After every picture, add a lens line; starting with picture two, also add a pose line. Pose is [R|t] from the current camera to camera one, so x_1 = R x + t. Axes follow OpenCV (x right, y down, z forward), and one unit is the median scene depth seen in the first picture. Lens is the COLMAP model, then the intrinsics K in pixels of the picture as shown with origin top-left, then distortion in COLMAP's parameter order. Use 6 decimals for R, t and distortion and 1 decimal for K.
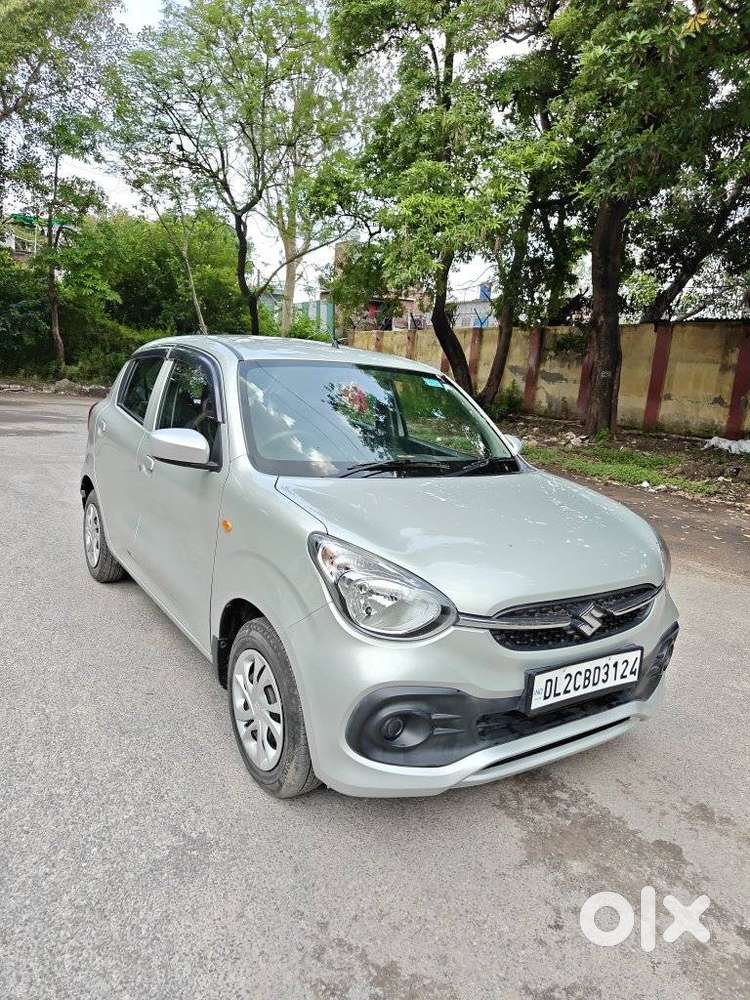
lens RADIAL K [[686.6, 0, 376.4], [0, 686.6, 503.3], [0, 0, 1]] dist [0.001267, 0.003635]
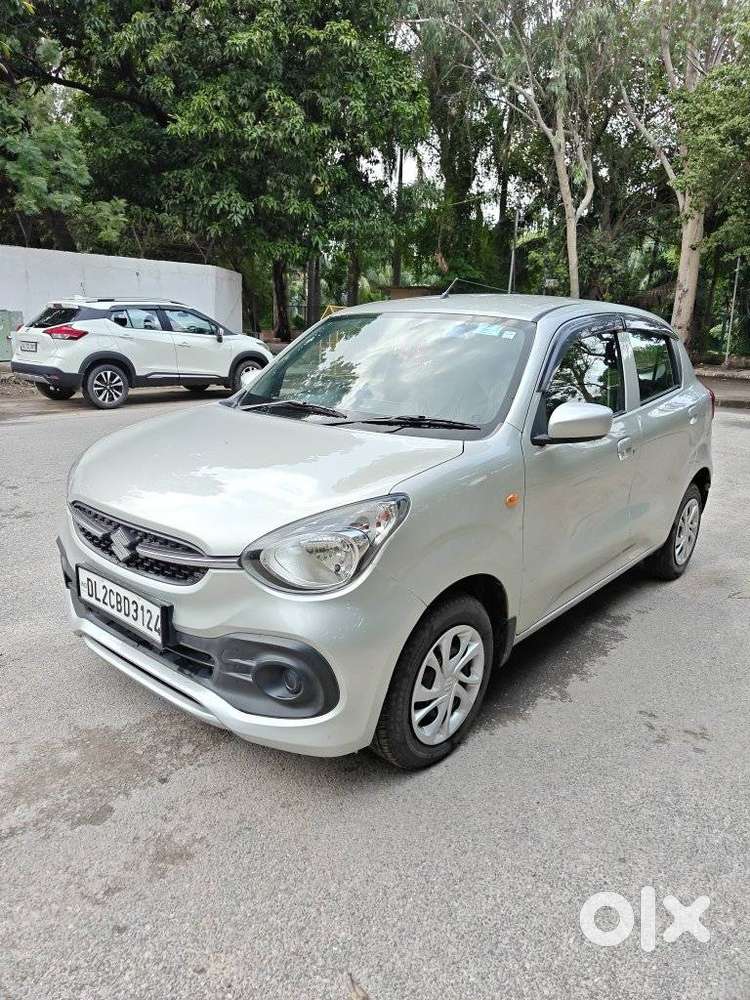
lens RADIAL K [[686.6, 0, 376.4], [0, 686.6, 503.3], [0, 0, 1]] dist [0.001267, 0.003635]
pose [[0.288849, 0.180333, -0.940237, 1.106306], [-0.189723, 0.973404, 0.128410, -0.070516], [0.938388, 0.141293, 0.315380, 0.847557]]
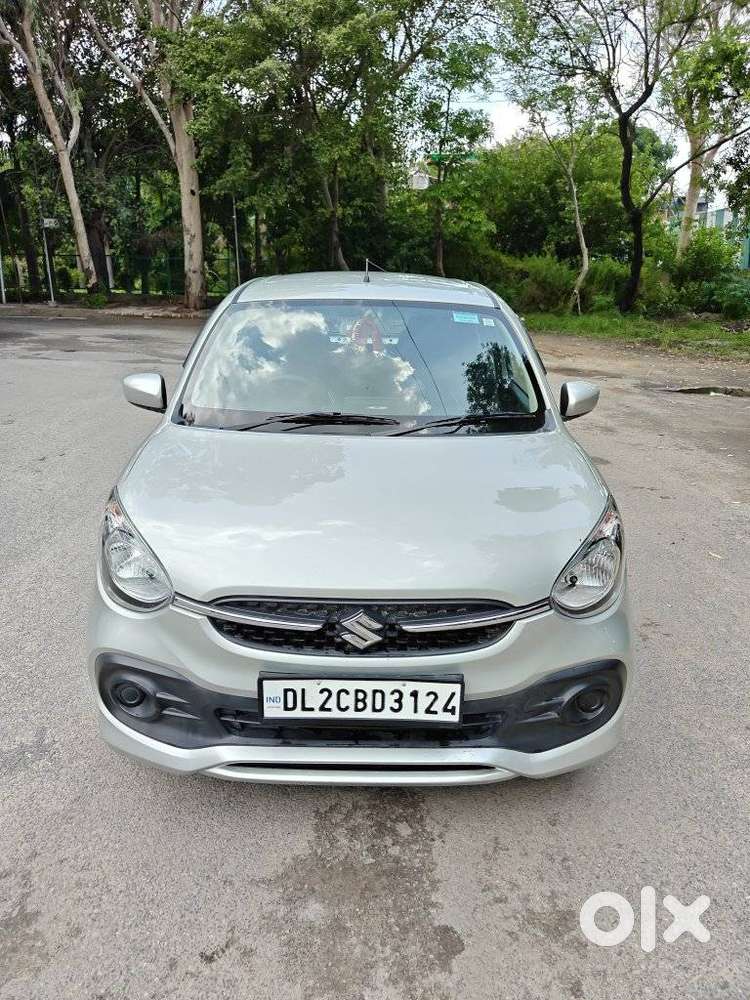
lens RADIAL K [[686.6, 0, 376.4], [0, 686.6, 503.3], [0, 0, 1]] dist [0.001267, 0.003635]
pose [[0.839783, 0.113944, -0.530832, 0.600645], [-0.059635, 0.991172, 0.118413, -0.056679], [0.539638, -0.067784, 0.839164, 0.296700]]
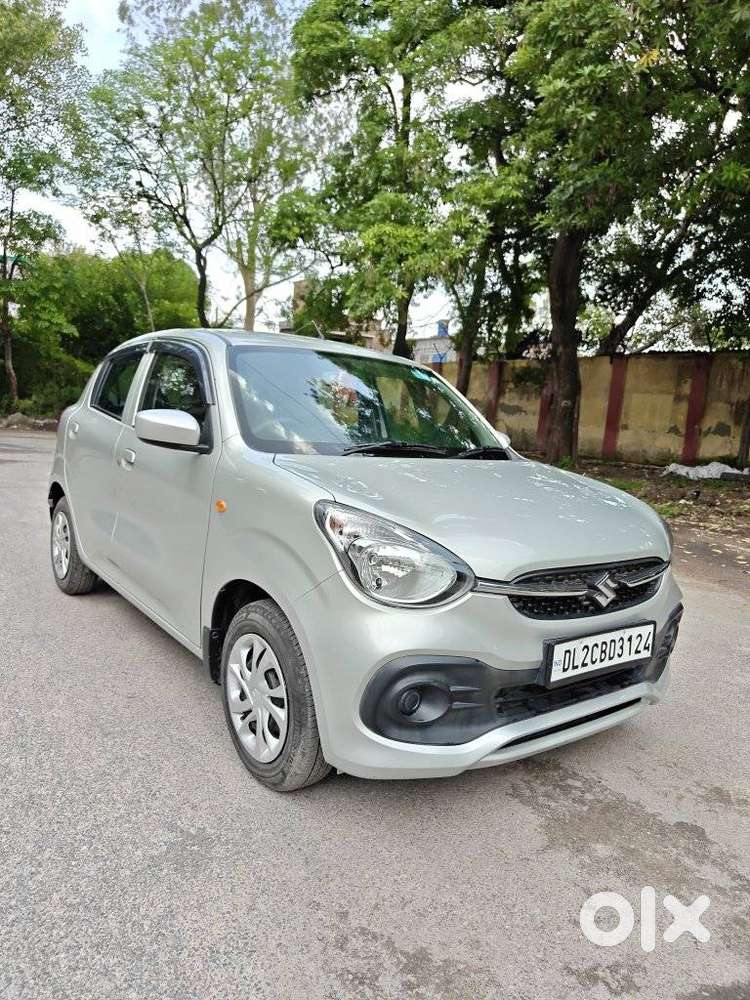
lens RADIAL K [[691.2, 0, 373.7], [0, 691.2, 503.2], [0, 0, 1]] dist [-0.003365, 0.002813]
pose [[0.998395, -0.011121, 0.055536, -0.056148], [0.014185, 0.998381, -0.055089, 0.079689], [-0.054833, 0.055788, 0.996936, 0.031663]]
